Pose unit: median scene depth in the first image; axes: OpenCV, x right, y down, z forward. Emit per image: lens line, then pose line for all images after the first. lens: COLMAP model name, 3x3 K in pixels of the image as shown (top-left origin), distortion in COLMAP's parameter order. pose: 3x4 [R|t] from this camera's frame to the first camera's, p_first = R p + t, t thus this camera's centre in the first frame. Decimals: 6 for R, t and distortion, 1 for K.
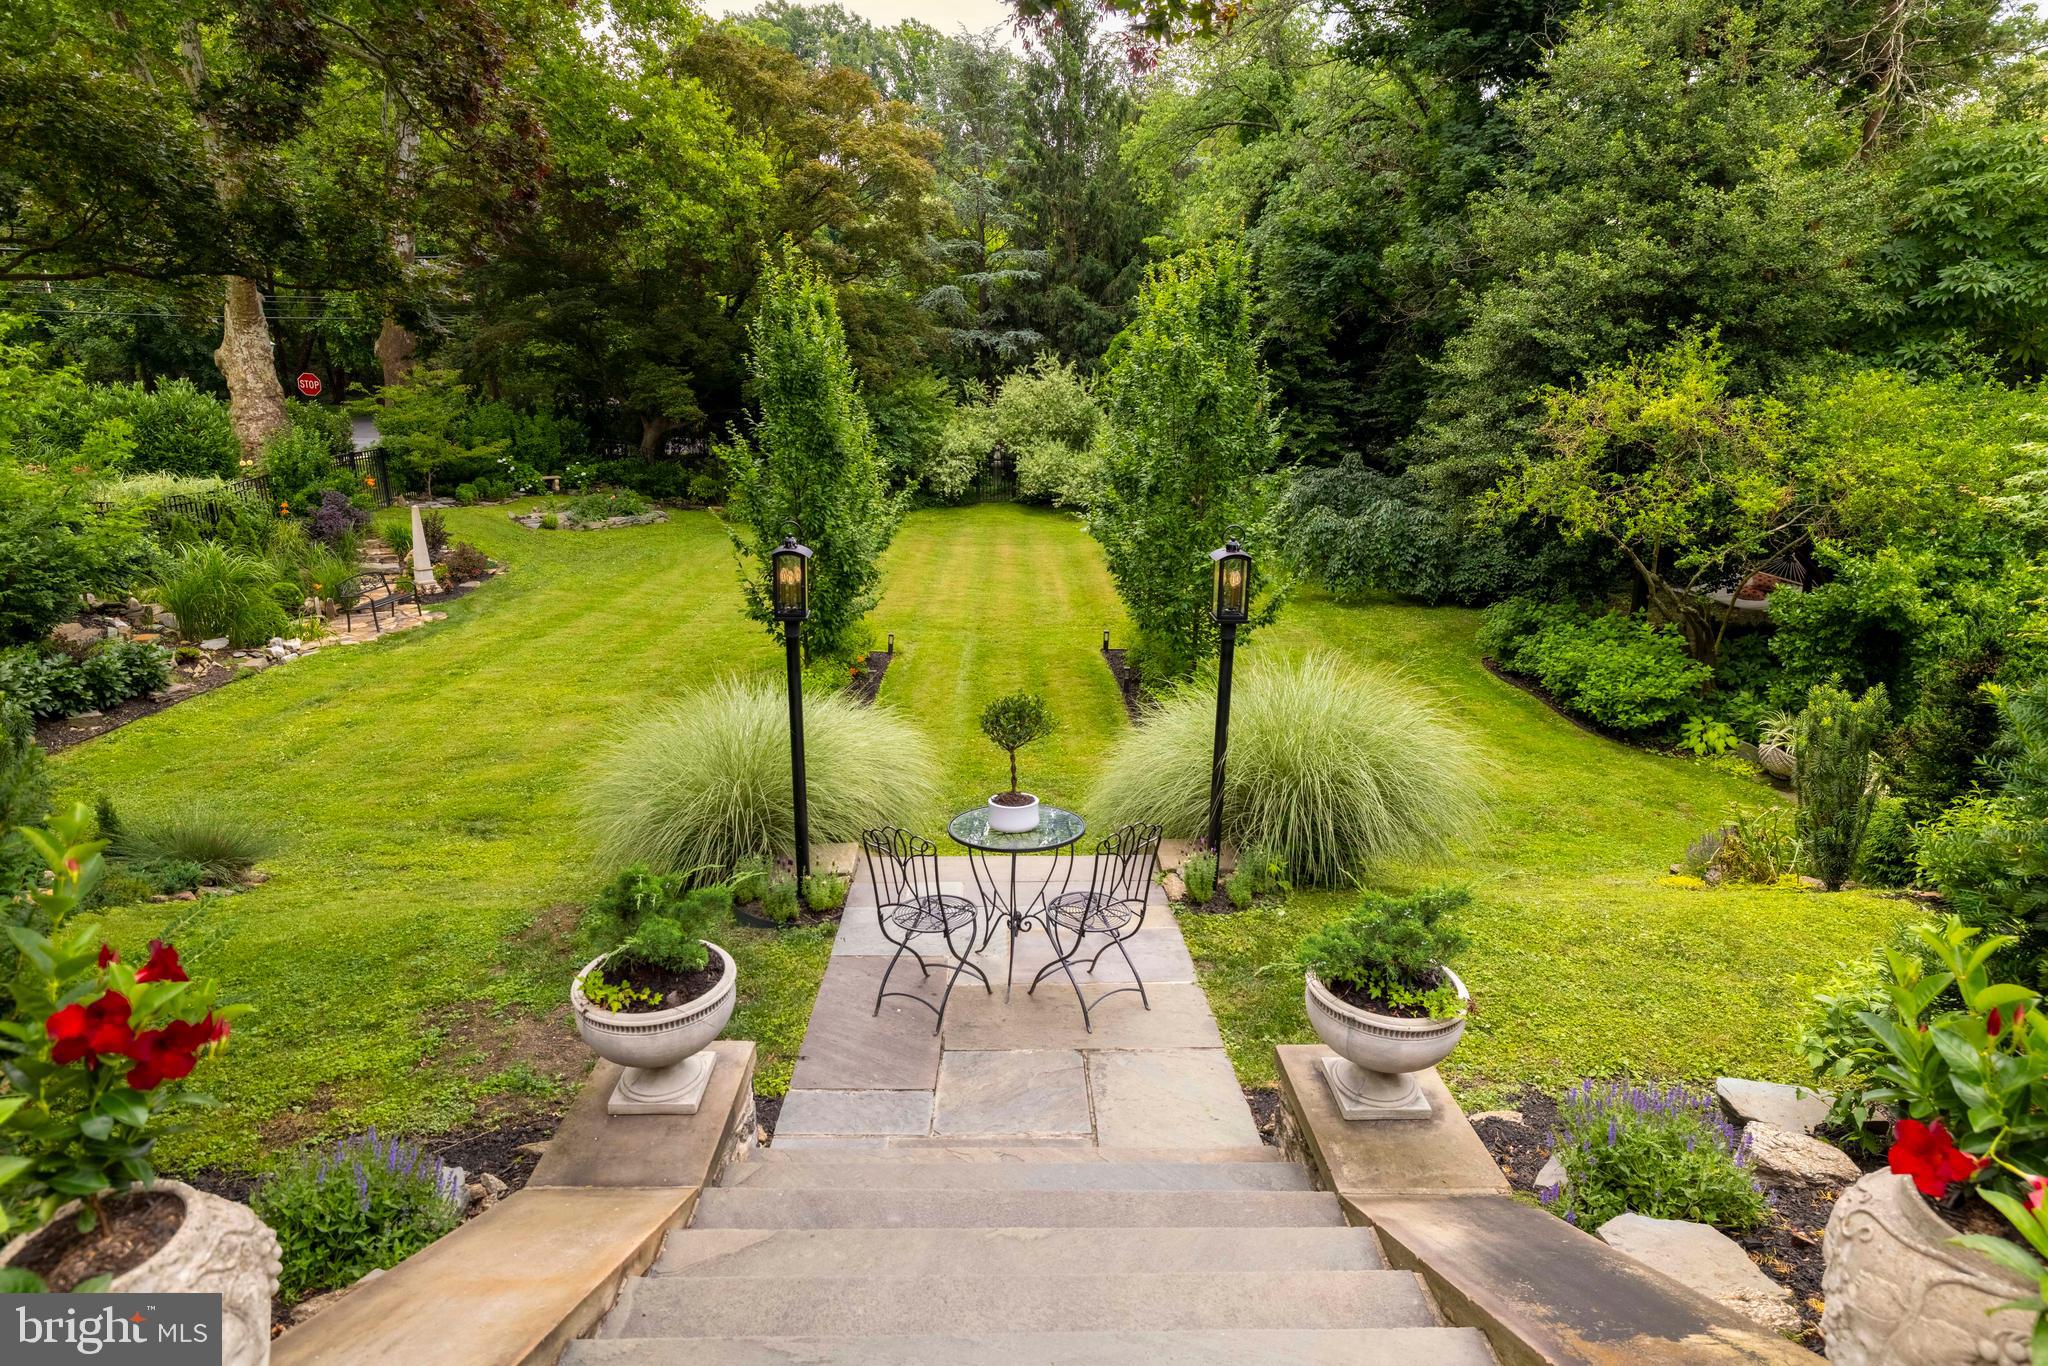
lens RADIAL K [[1099.2, 0, 1027.5], [0, 1099.2, 677.9], [0, 0, 1]] dist [-0.001579, -0.000755]
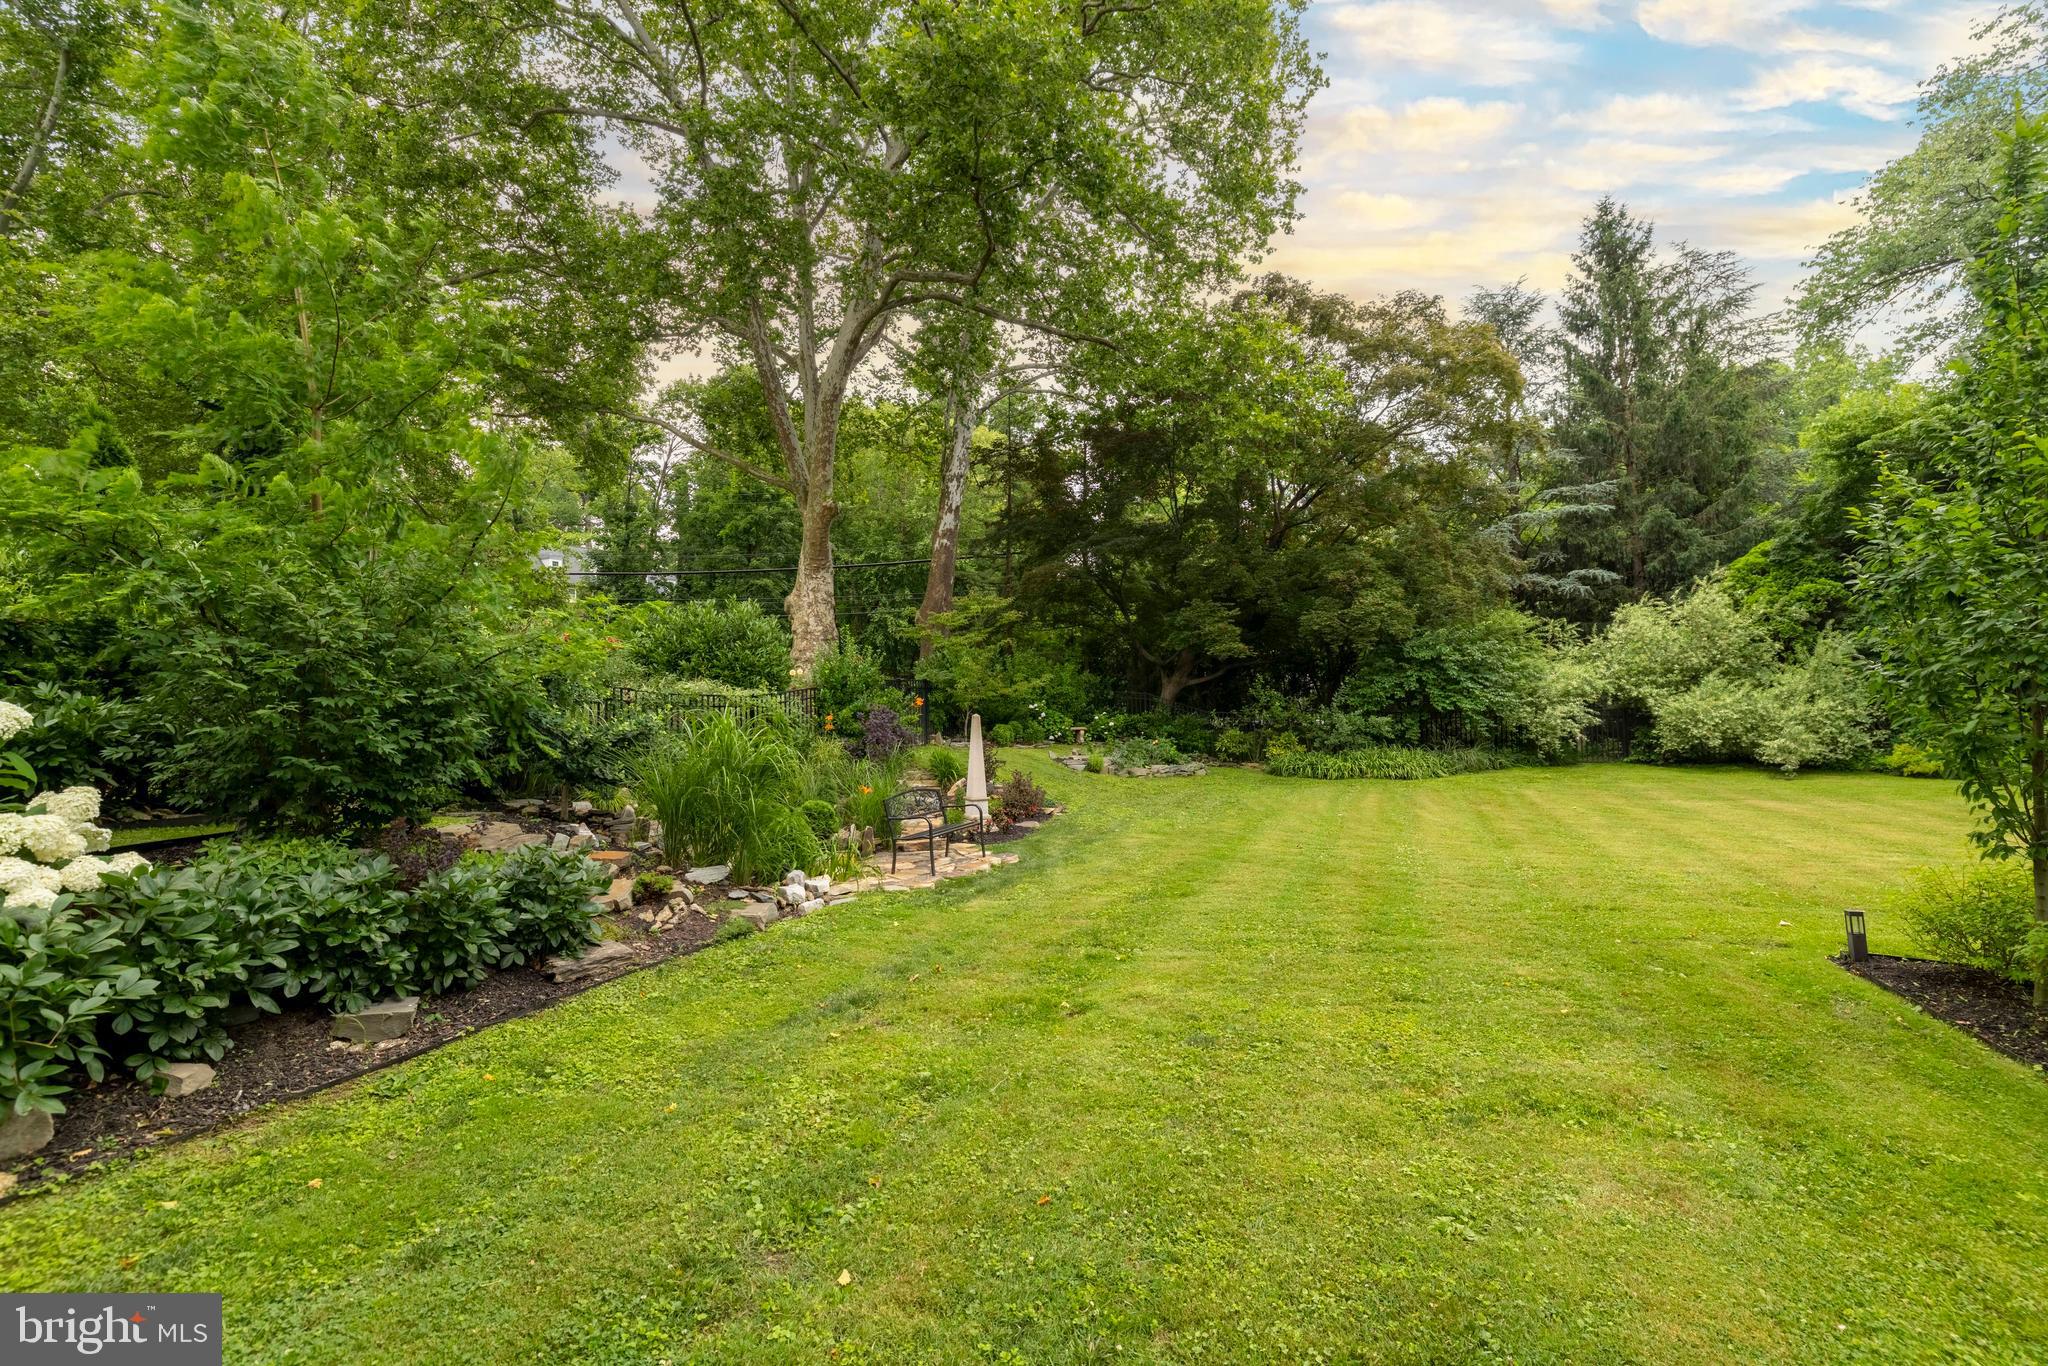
lens RADIAL K [[958.1, 0, 1024.0], [0, 958.1, 683.0], [0, 0, 1]] dist [-0.000052, -0.000062]
pose [[0.929034, -0.031683, -0.368637, -0.378554], [-0.073773, 0.960459, -0.268471, -0.004048], [0.362566, 0.276614, 0.889961, 0.559320]]
